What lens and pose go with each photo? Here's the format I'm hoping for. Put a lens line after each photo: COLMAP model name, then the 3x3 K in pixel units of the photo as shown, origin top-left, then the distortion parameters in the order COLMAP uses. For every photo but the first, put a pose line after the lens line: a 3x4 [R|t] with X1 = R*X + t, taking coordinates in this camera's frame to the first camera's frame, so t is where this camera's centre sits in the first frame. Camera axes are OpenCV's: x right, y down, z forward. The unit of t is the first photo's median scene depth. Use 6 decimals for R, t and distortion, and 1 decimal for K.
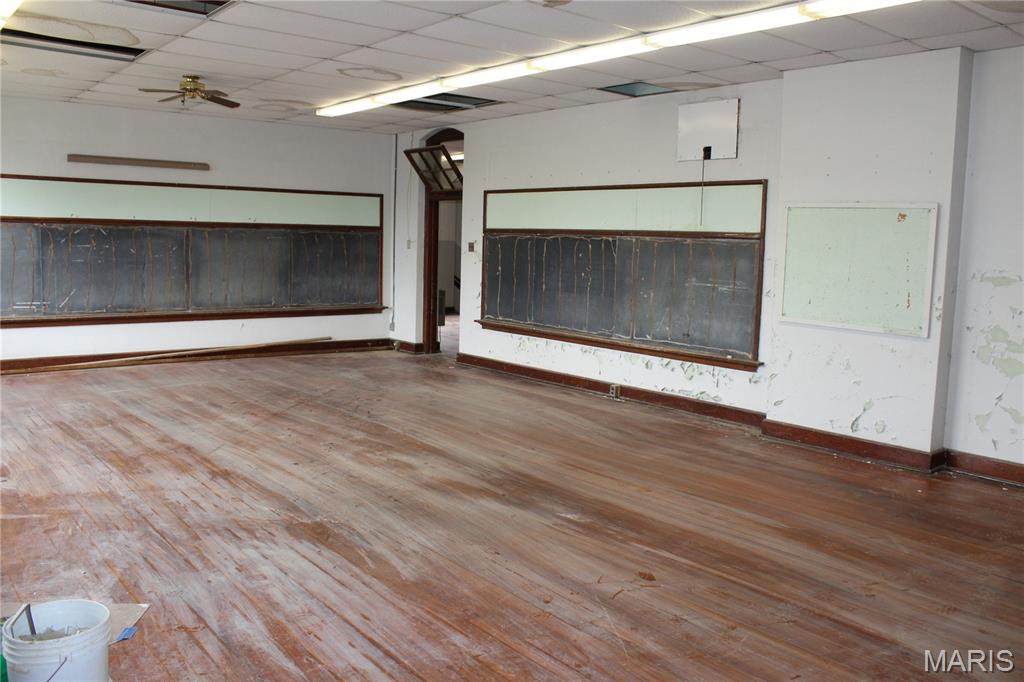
lens RADIAL K [[855.4, 0, 514.5], [0, 855.4, 343.1], [0, 0, 1]] dist [-0.173694, 0.142216]
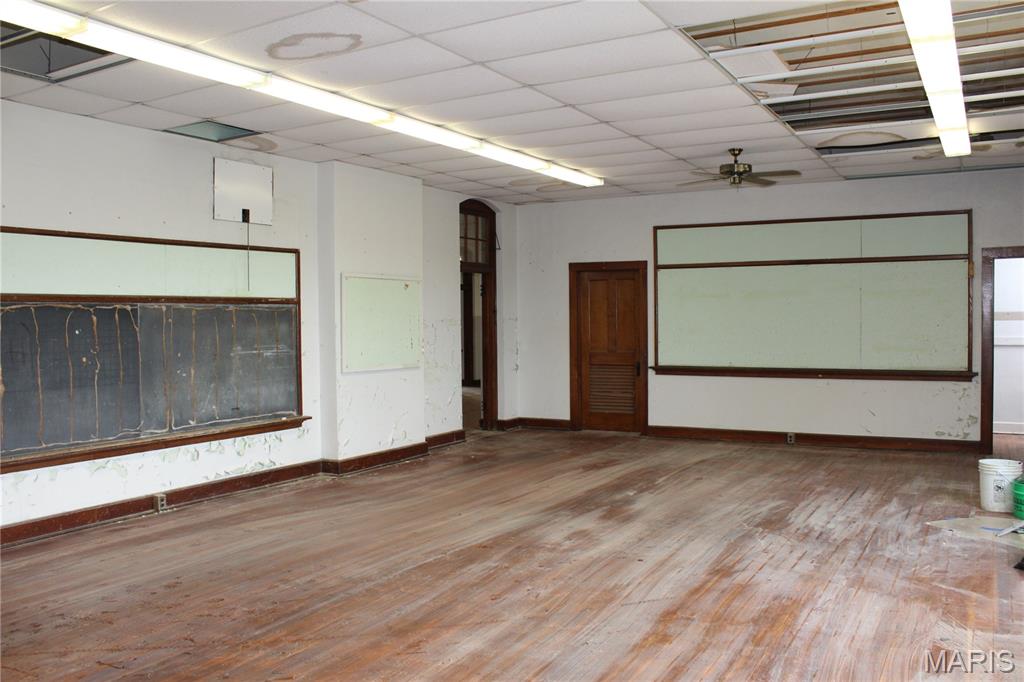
lens RADIAL K [[855.4, 0, 514.5], [0, 855.4, 343.1], [0, 0, 1]] dist [-0.173694, 0.142216]
pose [[-0.351011, -0.052340, 0.934907, -0.815487], [0.113591, 0.988683, 0.097998, -0.146303], [-0.929456, 0.140595, -0.341093, 1.103233]]
